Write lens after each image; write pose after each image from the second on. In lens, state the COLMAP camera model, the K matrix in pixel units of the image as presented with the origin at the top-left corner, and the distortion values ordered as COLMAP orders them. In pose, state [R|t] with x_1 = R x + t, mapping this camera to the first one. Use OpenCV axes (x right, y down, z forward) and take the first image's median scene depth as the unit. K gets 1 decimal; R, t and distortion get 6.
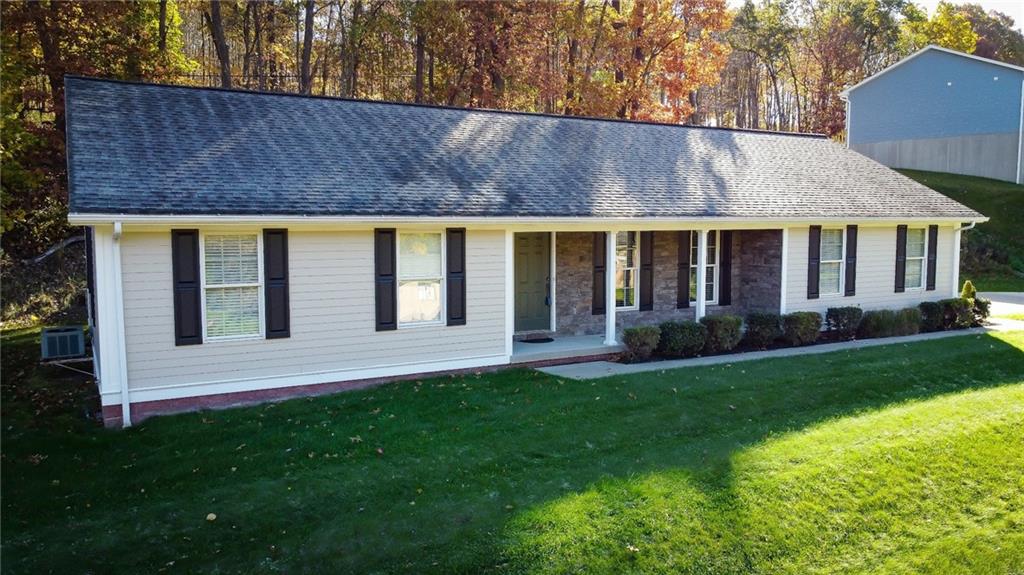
lens RADIAL K [[470.0, 0, 501.0], [0, 470.0, 290.0], [0, 0, 1]] dist [-0.001252, 0.000450]
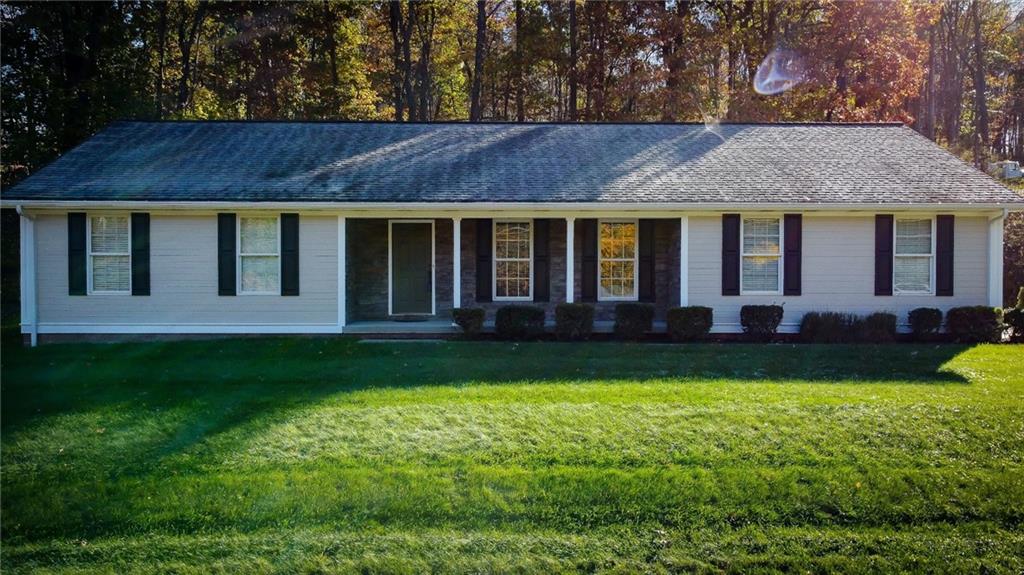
lens RADIAL K [[470.0, 0, 501.0], [0, 470.0, 290.0], [0, 0, 1]] dist [-0.001252, 0.000450]
pose [[0.955949, 0.027181, -0.292273, 0.708224], [-0.037680, 0.998829, -0.030352, 0.071298], [0.291106, 0.040028, 0.955853, 0.026674]]
